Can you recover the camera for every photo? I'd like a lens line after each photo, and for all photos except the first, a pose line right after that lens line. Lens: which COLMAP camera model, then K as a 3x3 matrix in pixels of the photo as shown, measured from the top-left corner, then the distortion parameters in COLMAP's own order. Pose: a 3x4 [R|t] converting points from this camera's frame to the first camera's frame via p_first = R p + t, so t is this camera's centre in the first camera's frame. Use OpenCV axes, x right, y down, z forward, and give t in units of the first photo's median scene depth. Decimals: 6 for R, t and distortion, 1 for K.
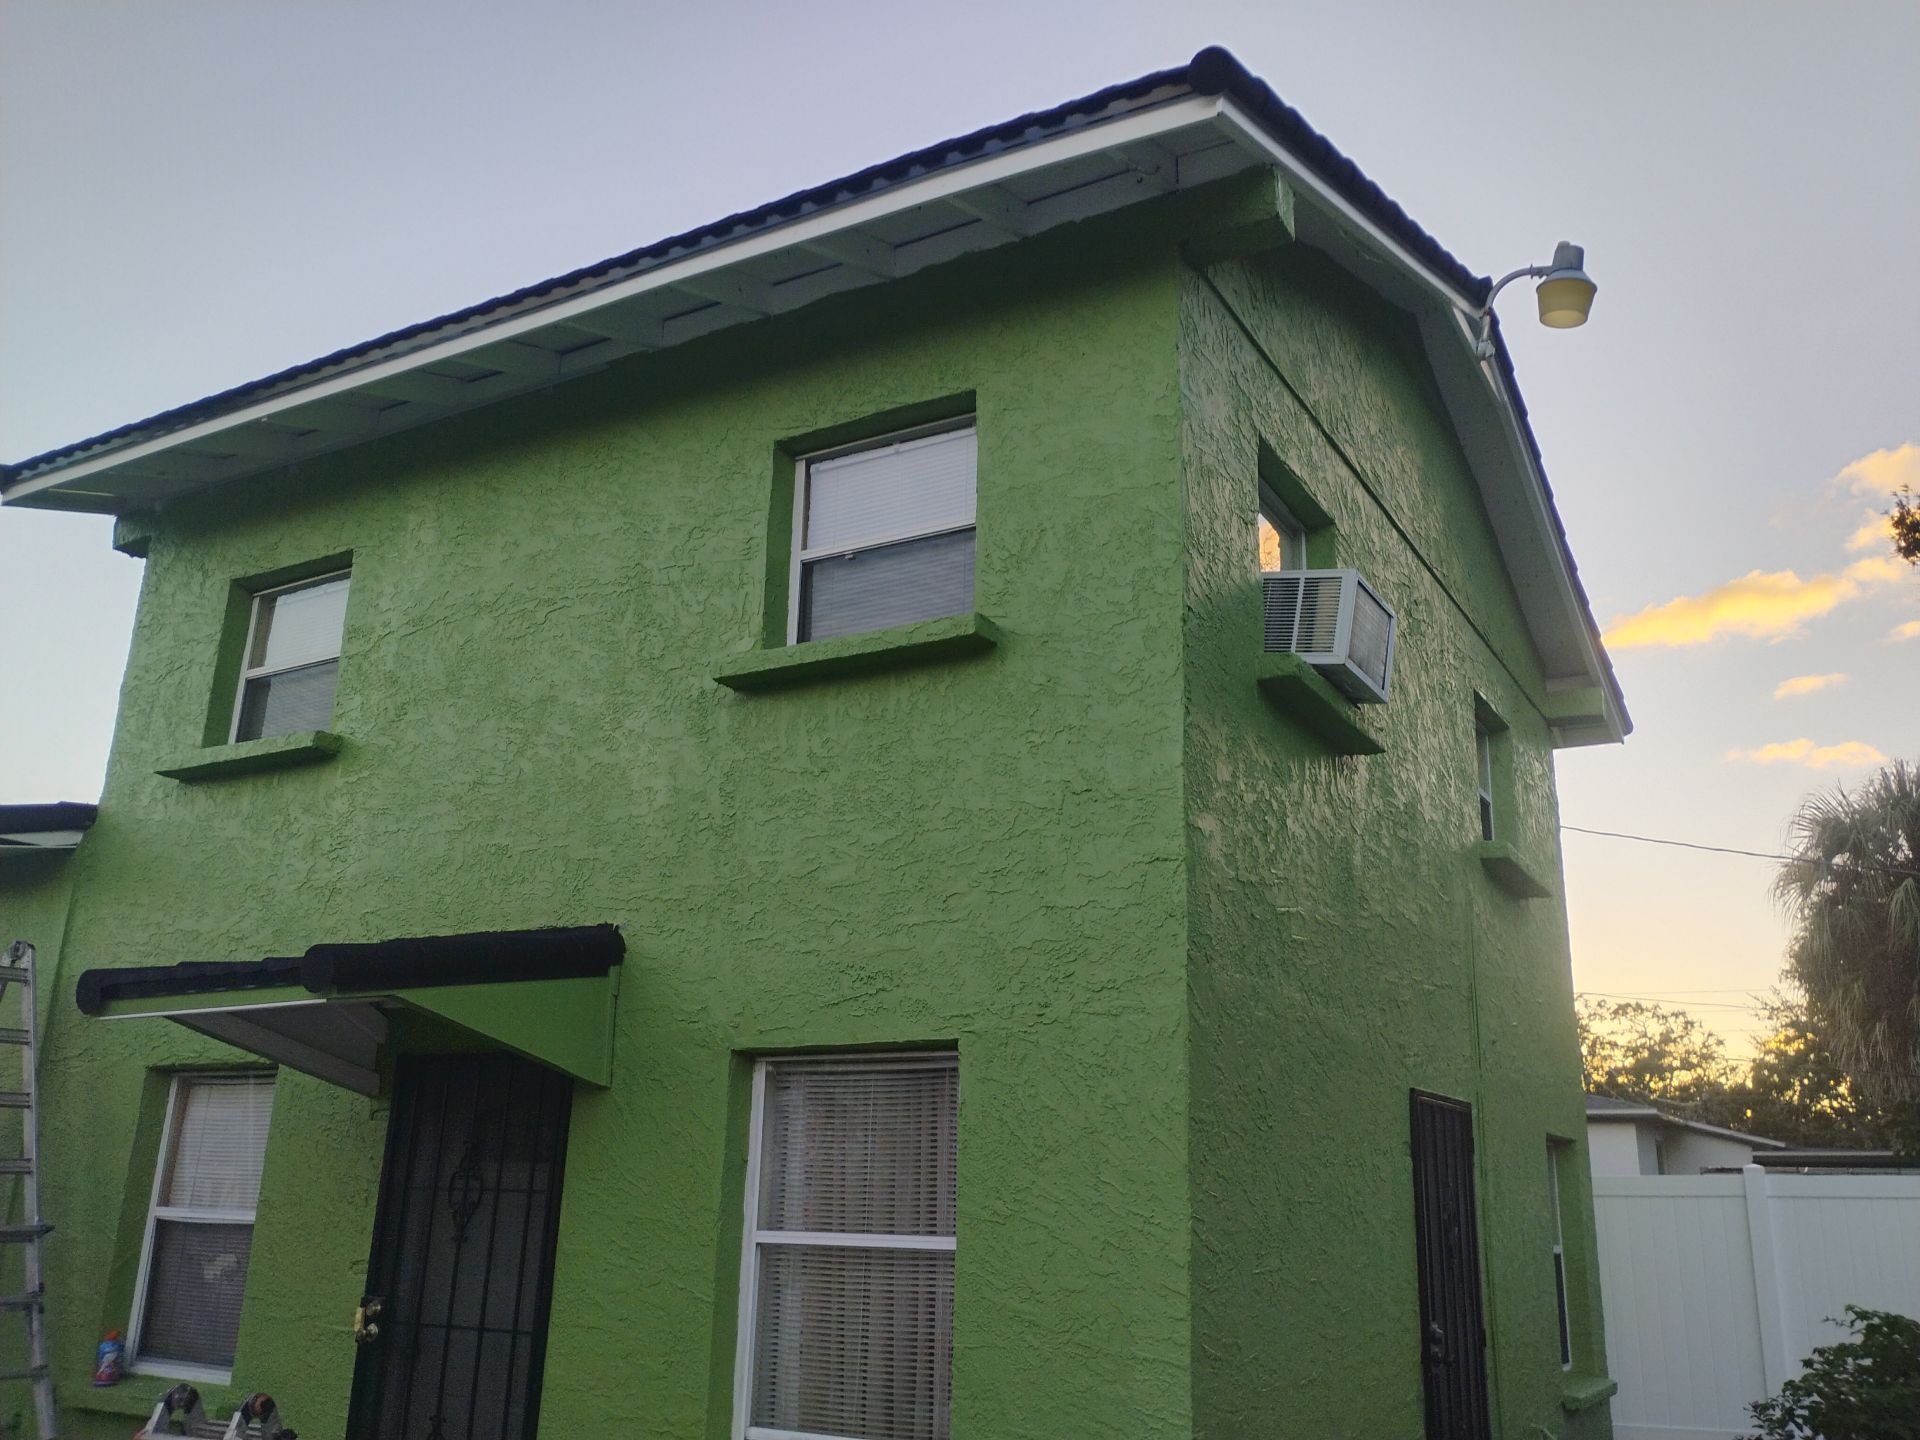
lens RADIAL K [[1612.0, 0, 958.4], [0, 1612.0, 706.1], [0, 0, 1]] dist [0.104614, -0.220066]
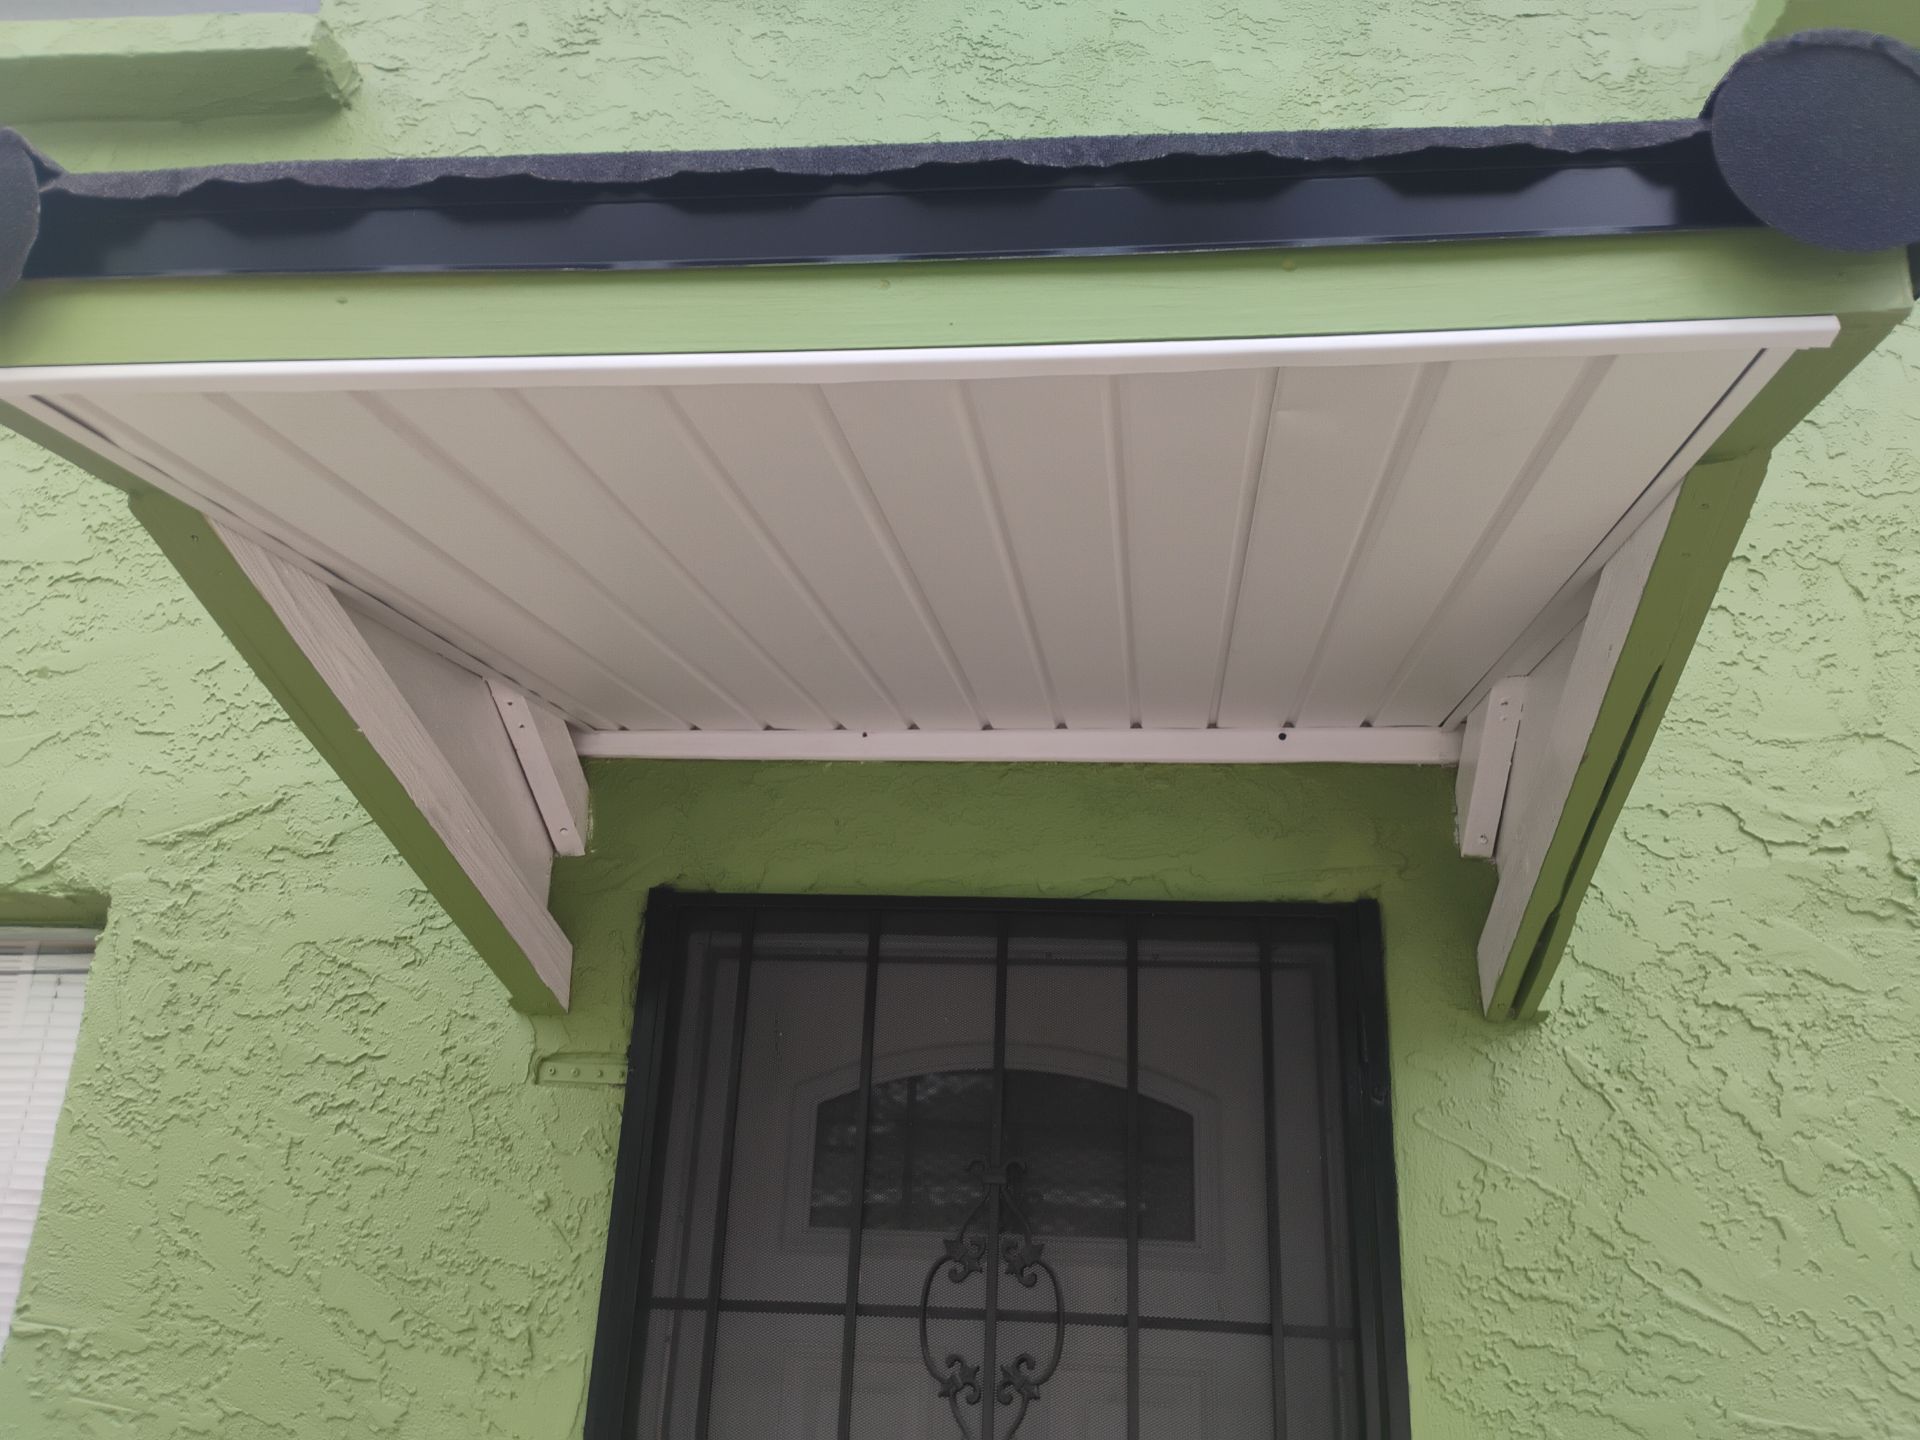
lens RADIAL K [[1633.3, 0, 961.9], [0, 1633.3, 689.1], [0, 0, 1]] dist [0.089076, -0.127503]
pose [[0.898421, 0.174261, 0.403080, -0.465120], [-0.142069, 0.983871, -0.108693, 0.218900], [-0.415519, 0.040386, 0.908687, 0.728743]]
